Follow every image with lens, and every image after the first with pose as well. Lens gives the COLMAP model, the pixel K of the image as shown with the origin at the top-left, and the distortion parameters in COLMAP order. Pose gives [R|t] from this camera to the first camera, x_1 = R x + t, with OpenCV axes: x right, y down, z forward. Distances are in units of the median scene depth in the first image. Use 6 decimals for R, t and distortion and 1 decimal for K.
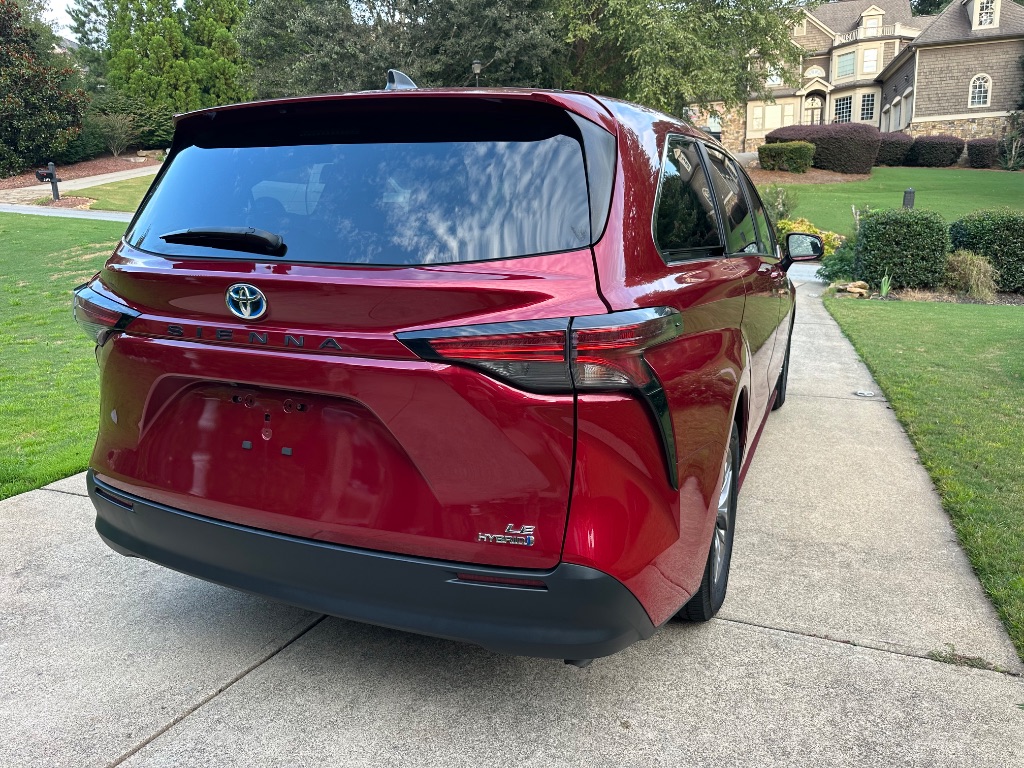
lens RADIAL K [[726.3, 0, 513.8], [0, 726.3, 386.2], [0, 0, 1]] dist [0.010162, -0.017027]
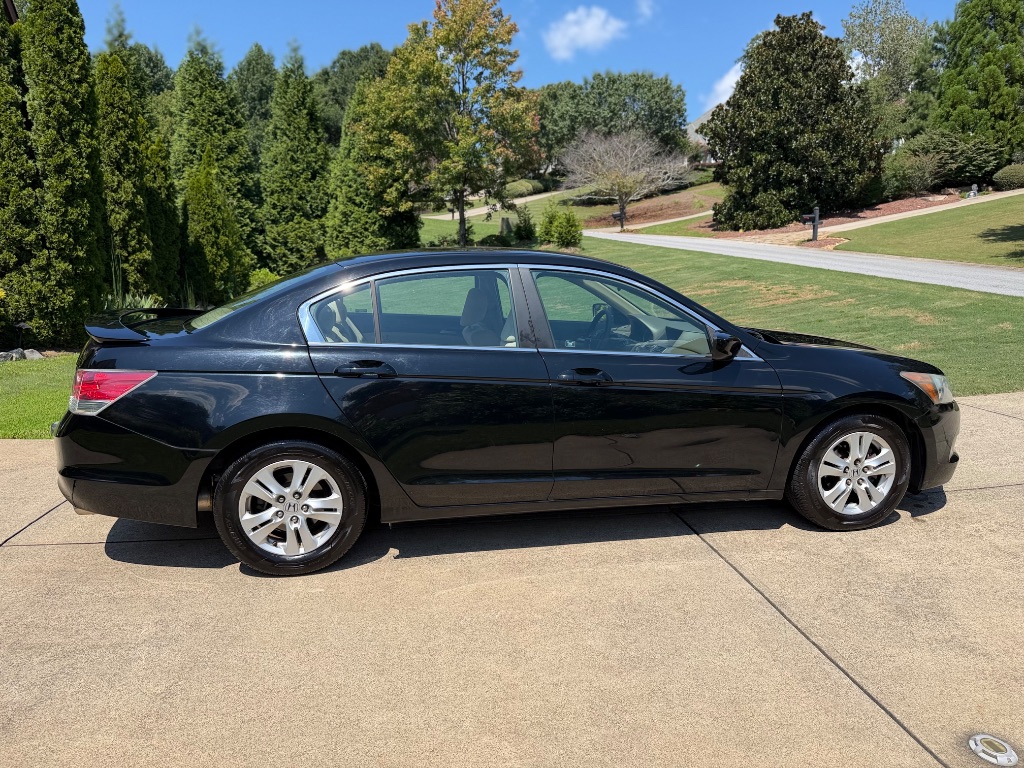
lens RADIAL K [[724.0, 0, 513.7], [0, 724.0, 379.7], [0, 0, 1]] dist [0.009608, -0.024420]
pose [[0.478140, 0.151348, -0.865145, 0.087586], [-0.201379, 0.977690, 0.059741, -0.019648], [0.854885, 0.145657, 0.497951, 0.075175]]
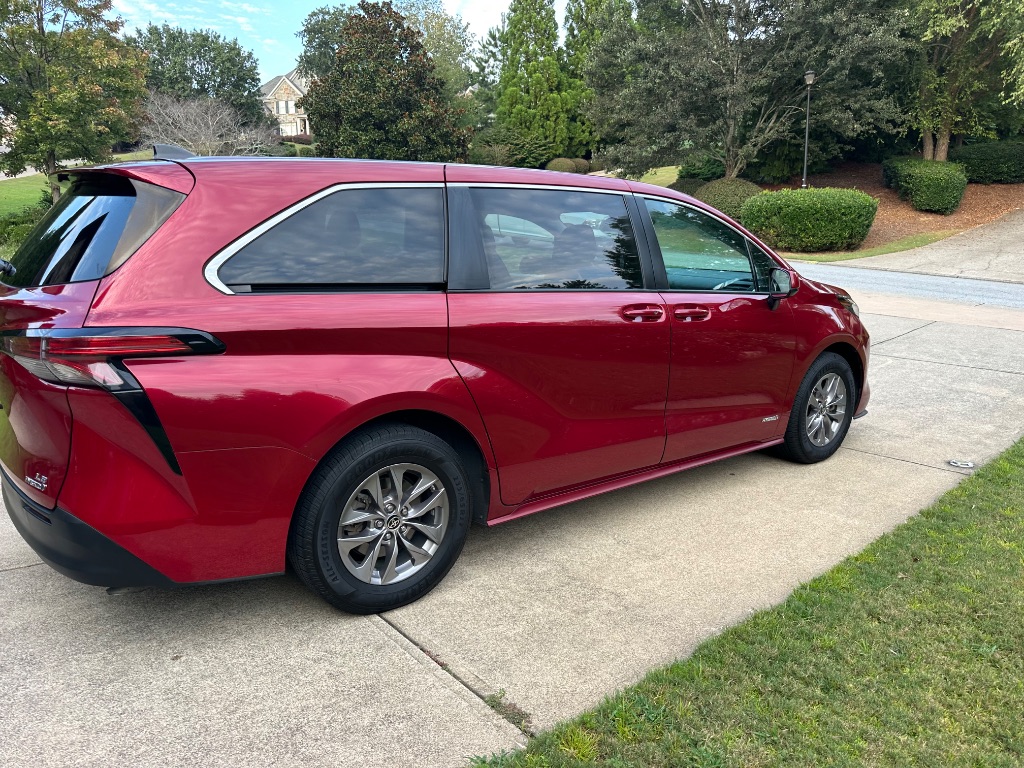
lens RADIAL K [[720.1, 0, 517.8], [0, 720.1, 389.7], [0, 0, 1]] dist [0.007563, -0.012612]
pose [[0.882382, 0.106182, -0.458396, 0.054376], [-0.112717, 0.993540, 0.013169, -0.003531], [0.456833, 0.040049, 0.888651, 0.006582]]
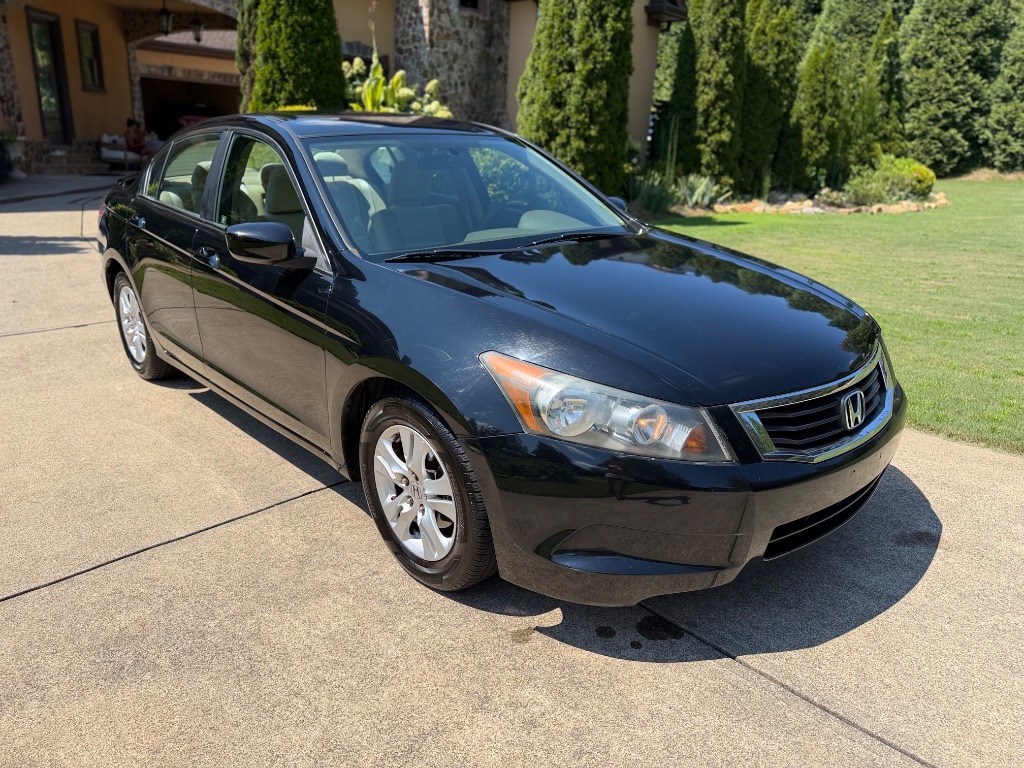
lens RADIAL K [[732.6, 0, 514.3], [0, 732.6, 385.2], [0, 0, 1]] dist [-0.008673, 0.001866]
pose [[-0.470117, 0.281053, -0.836660, 0.071981], [-0.210604, 0.884841, 0.415576, -0.042083], [0.857109, 0.371573, -0.356787, 0.177734]]
